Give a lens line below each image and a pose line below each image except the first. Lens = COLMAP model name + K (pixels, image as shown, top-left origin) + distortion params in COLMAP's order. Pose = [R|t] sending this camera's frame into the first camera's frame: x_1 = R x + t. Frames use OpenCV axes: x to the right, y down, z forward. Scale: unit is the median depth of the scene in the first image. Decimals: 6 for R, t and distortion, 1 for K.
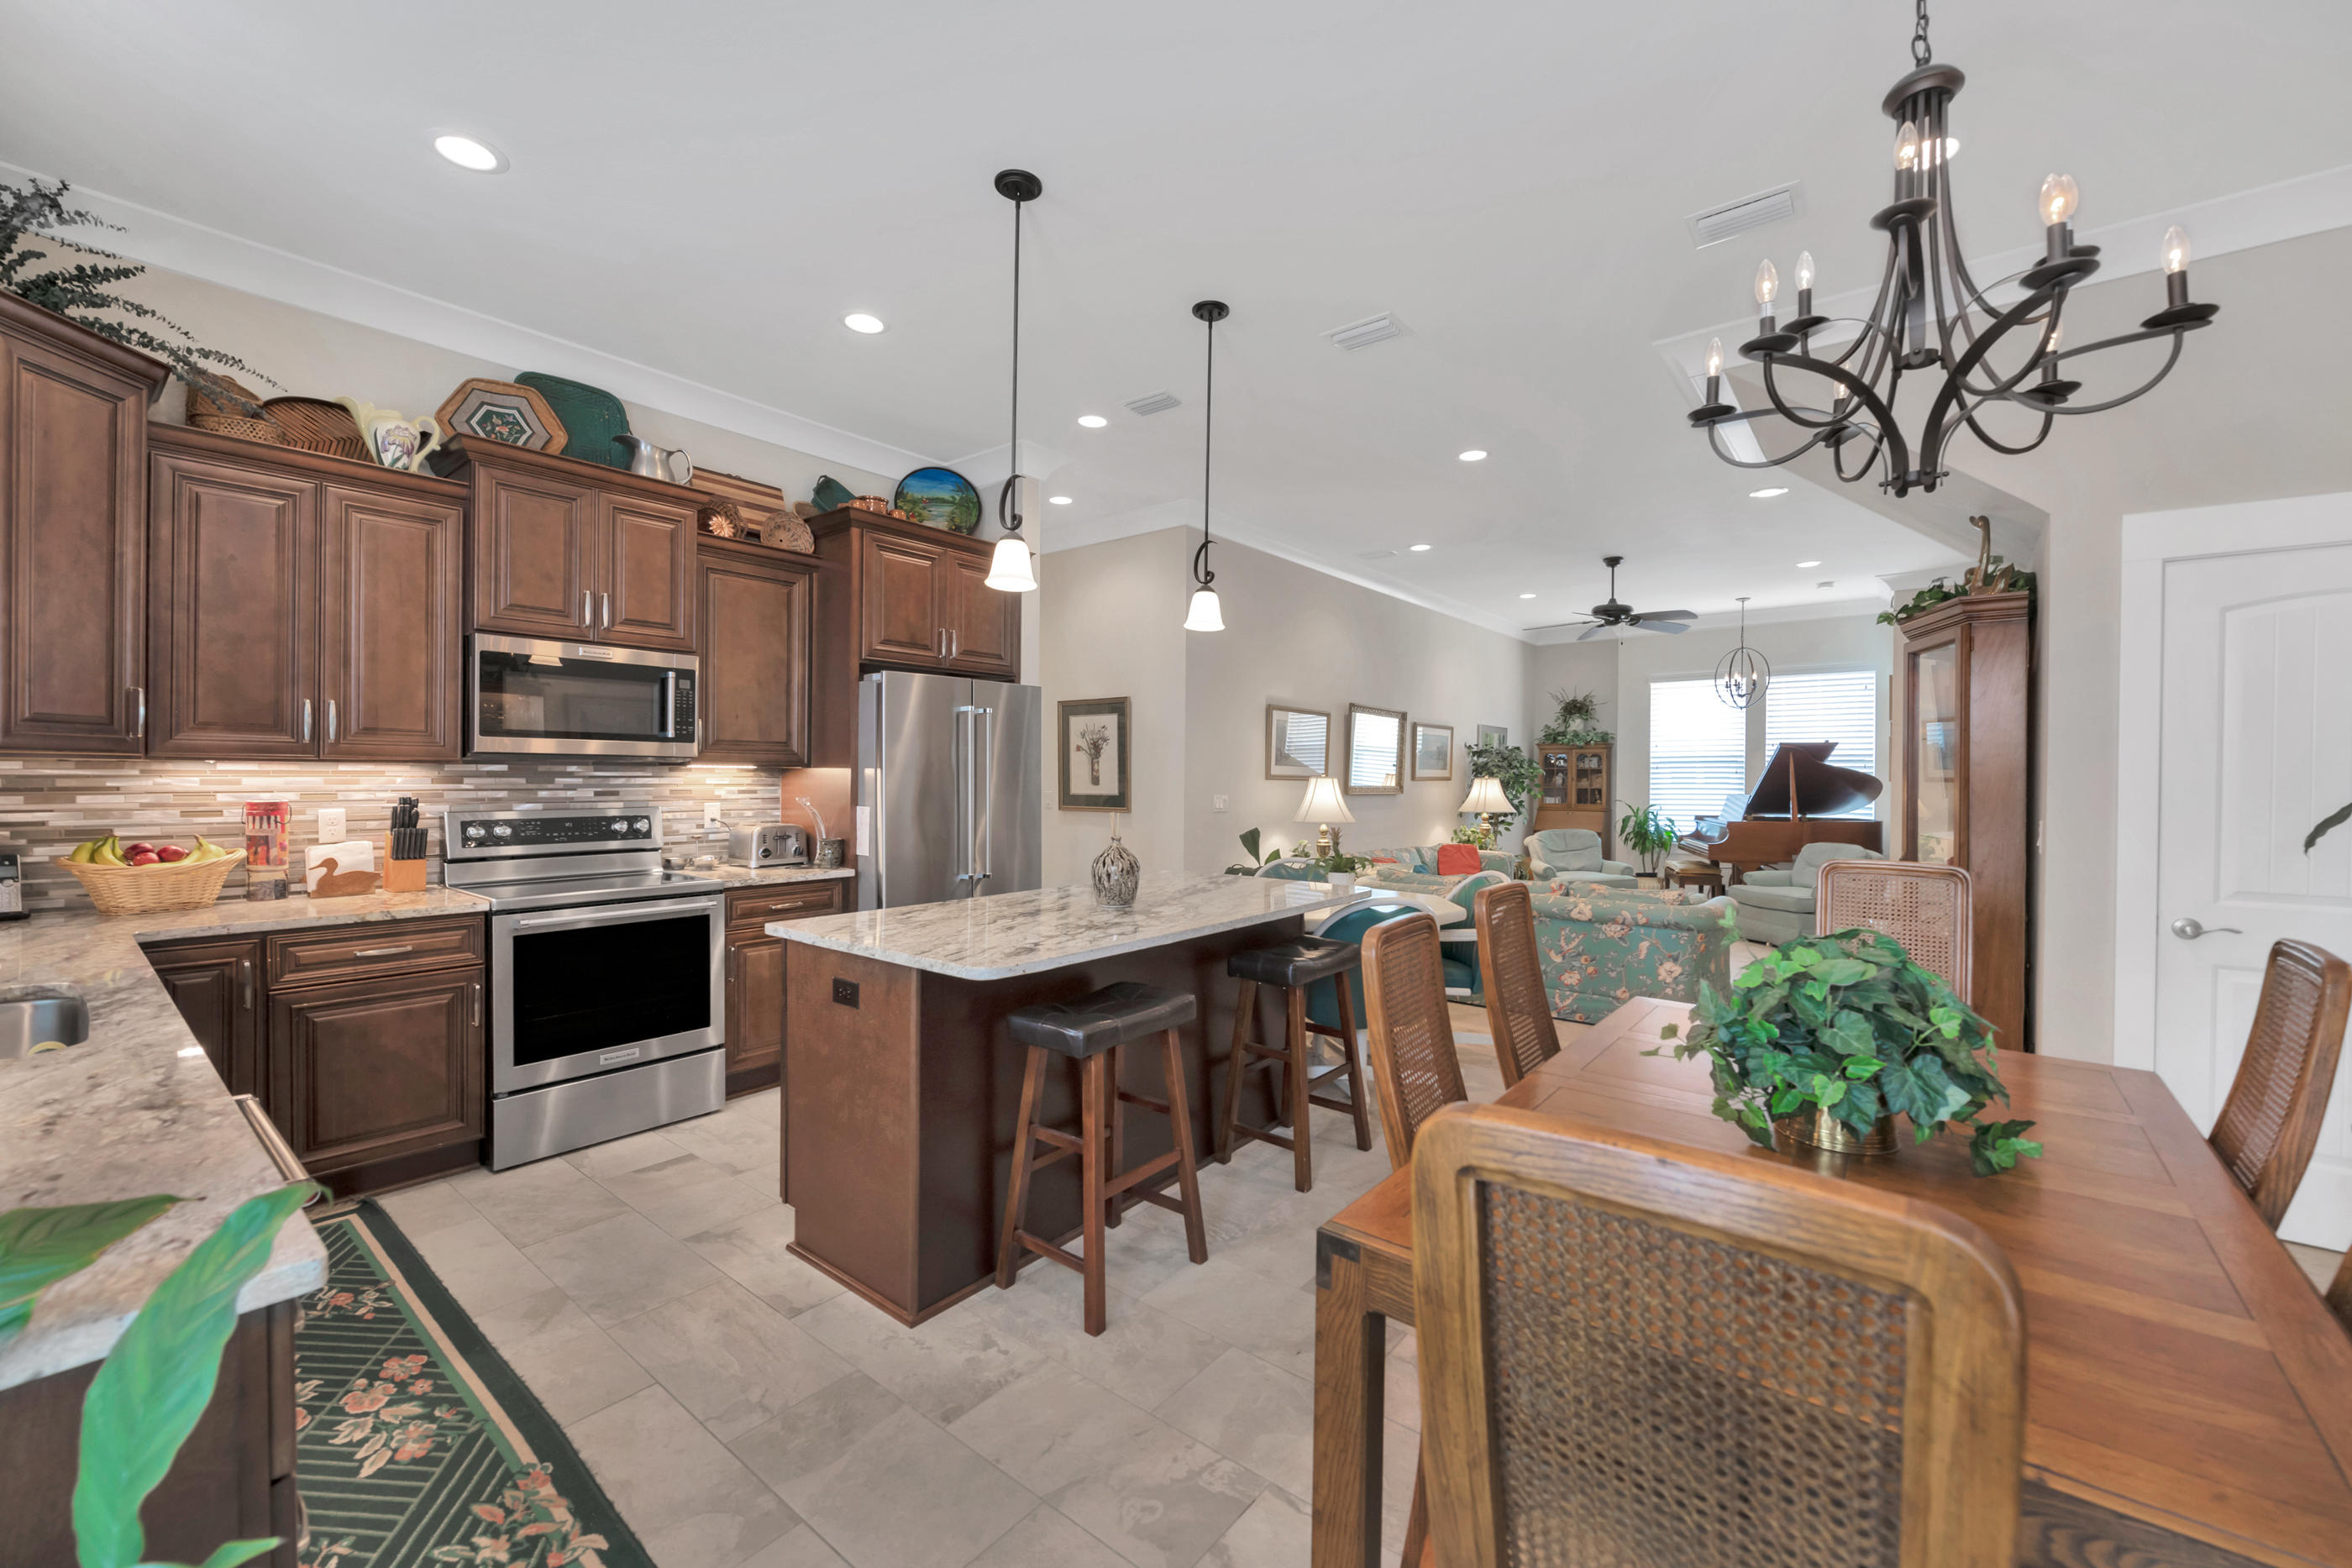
lens RADIAL K [[934.7, 0, 1181.4], [0, 934.7, 776.4], [0, 0, 1]] dist [0.002877, -0.003022]
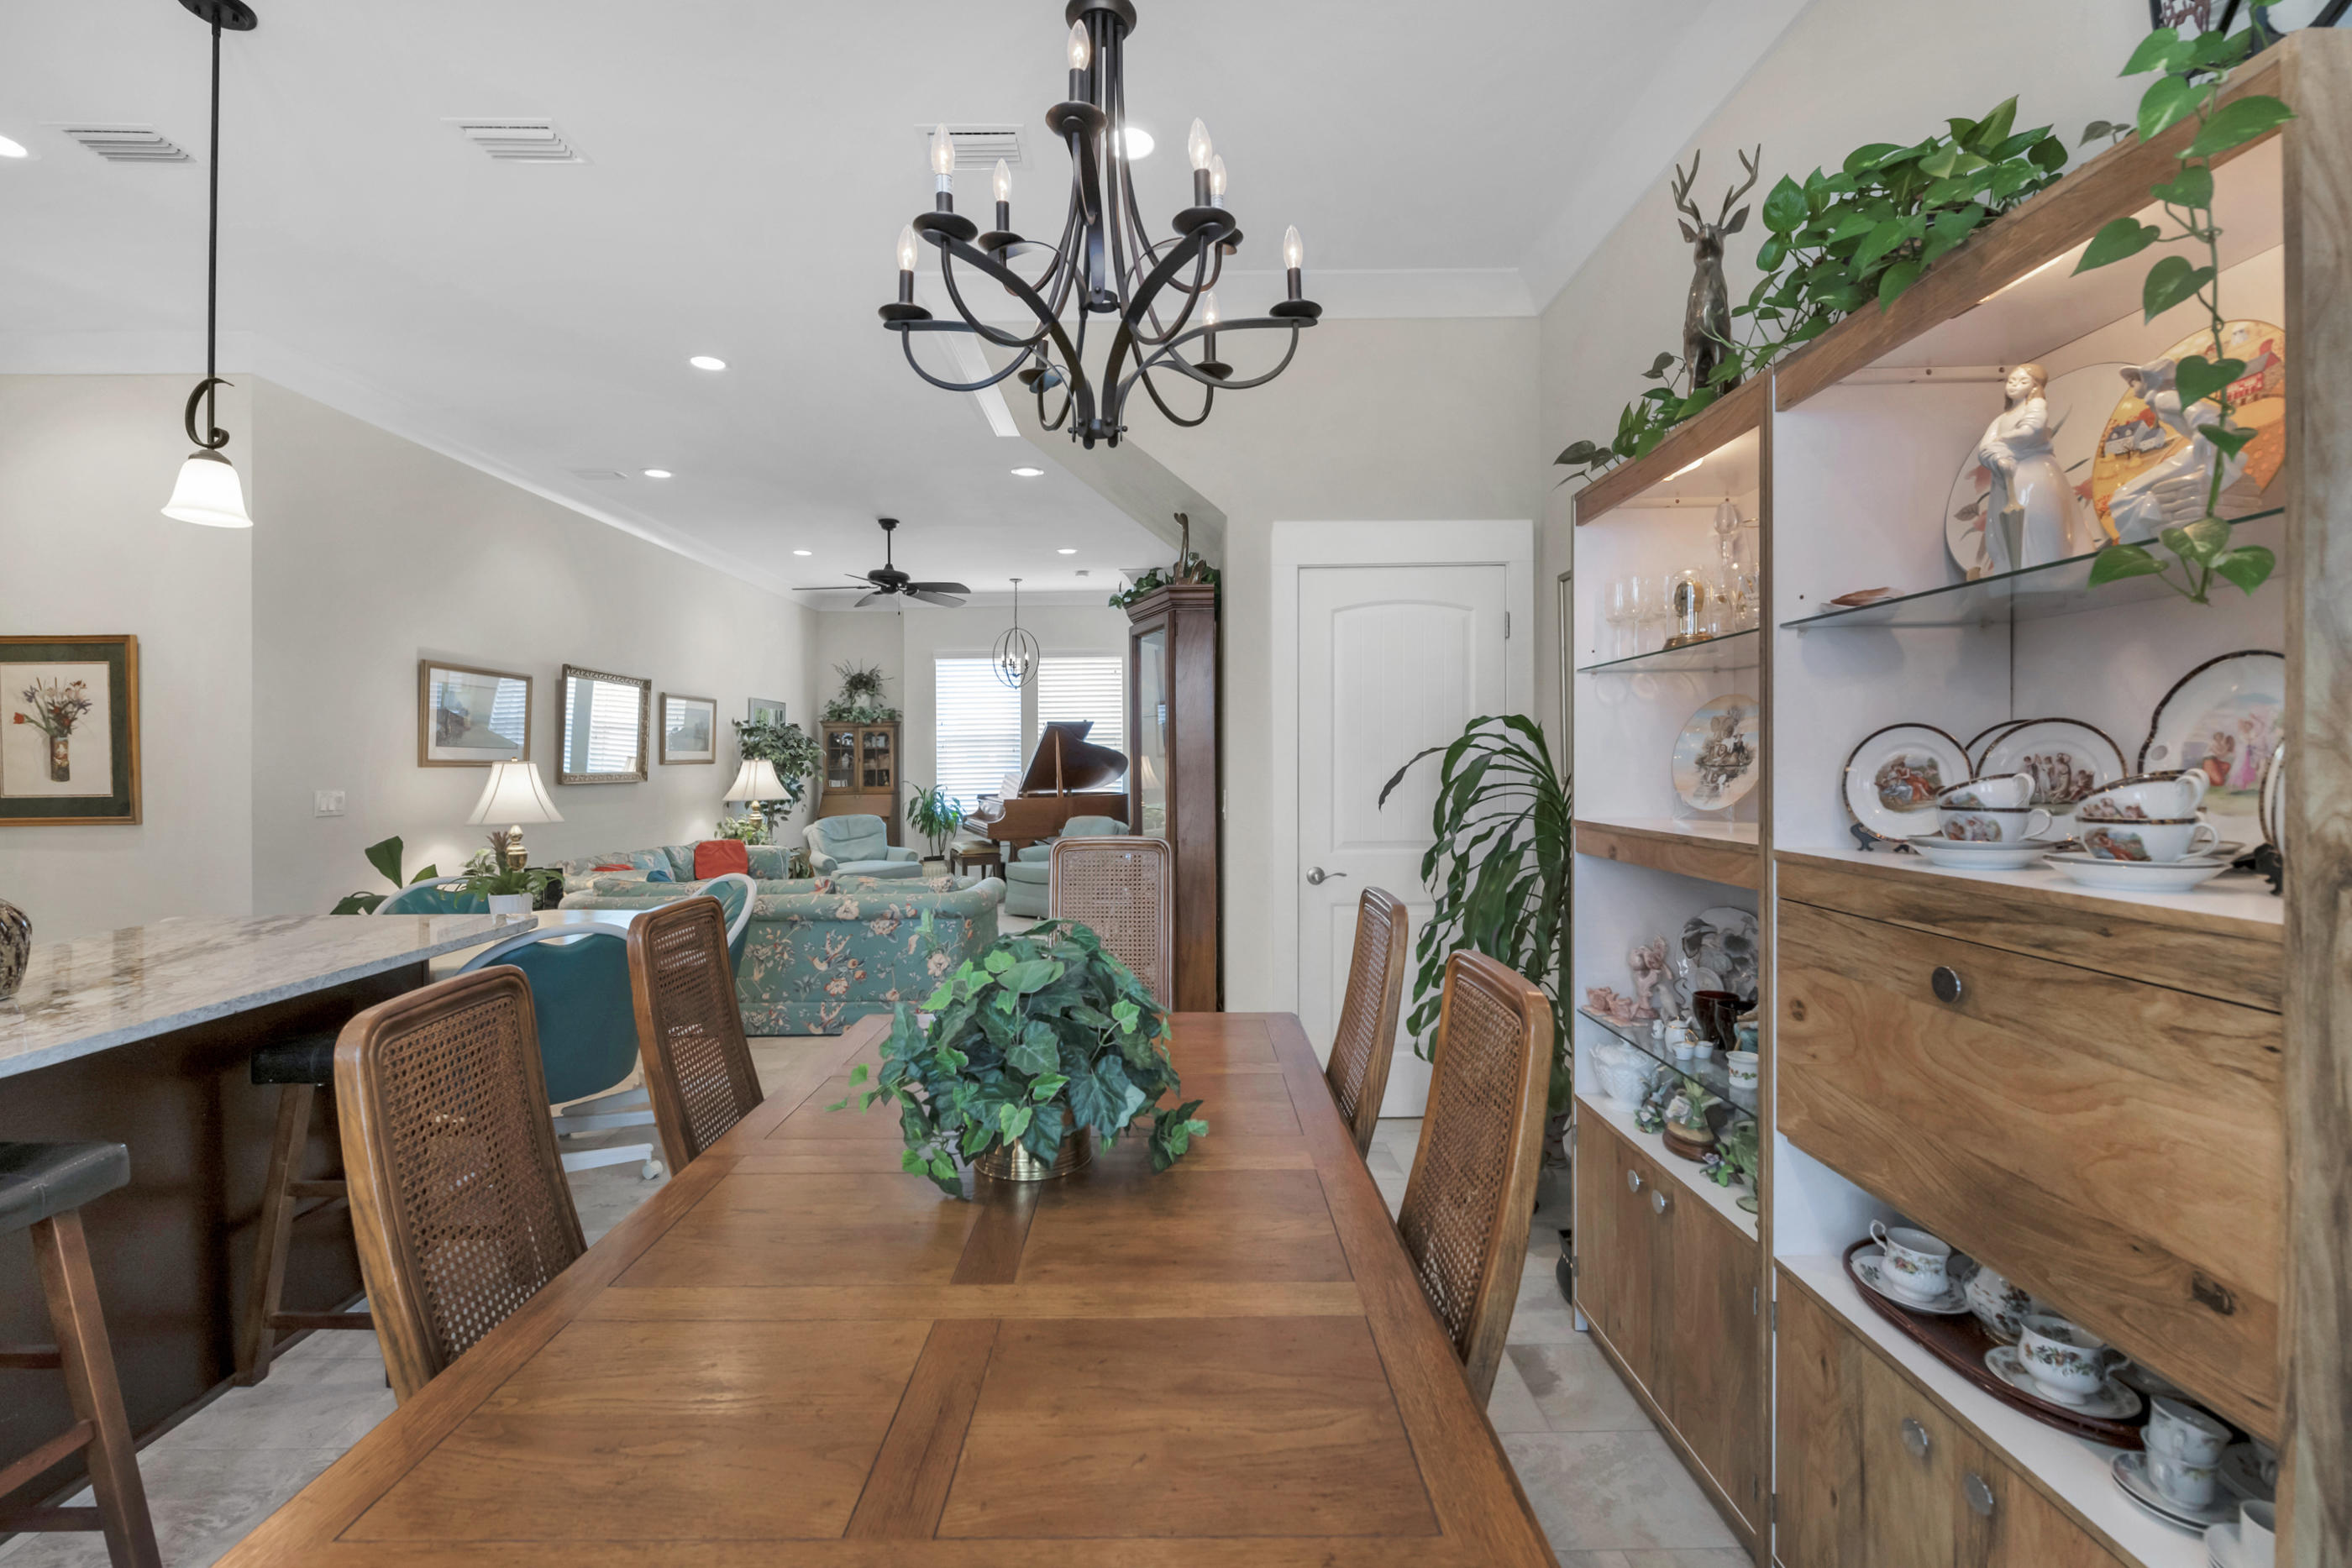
lens RADIAL K [[1000.7, 0, 1196.8], [0, 1000.7, 762.1], [0, 0, 1]] dist [-0.003488, -0.000988]
pose [[0.765906, -0.015431, 0.642767, 0.096120], [0.012854, 0.999880, 0.008688, 0.002042], [-0.642824, 0.001608, 0.766012, 0.079773]]
